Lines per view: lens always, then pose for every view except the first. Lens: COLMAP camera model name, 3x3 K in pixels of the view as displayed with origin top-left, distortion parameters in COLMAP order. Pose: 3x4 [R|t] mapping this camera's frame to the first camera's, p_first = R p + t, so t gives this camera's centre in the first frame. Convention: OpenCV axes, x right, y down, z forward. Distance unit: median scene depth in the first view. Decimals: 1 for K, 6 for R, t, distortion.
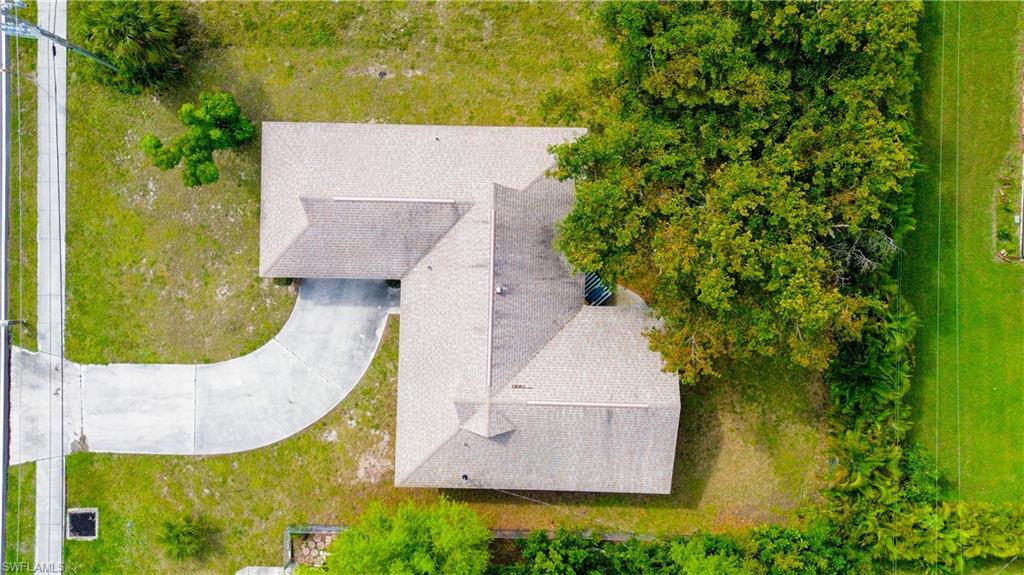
lens RADIAL K [[724.1, 0, 511.4], [0, 724.1, 279.9], [0, 0, 1]] dist [0.004554, -0.001864]
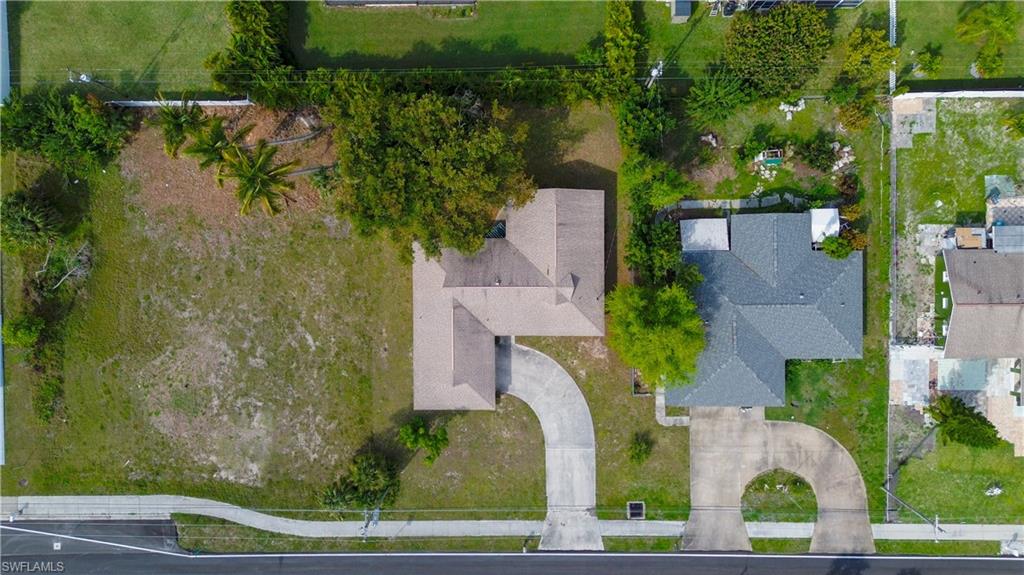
lens RADIAL K [[724.1, 0, 518.1], [0, 724.1, 285.4], [0, 0, 1]] dist [0.004554, -0.001864]
pose [[-0.026114, -0.999610, -0.009922, -0.004869], [0.999509, -0.025937, -0.017556, 0.099041], [0.017292, -0.010376, 0.999797, -0.908175]]
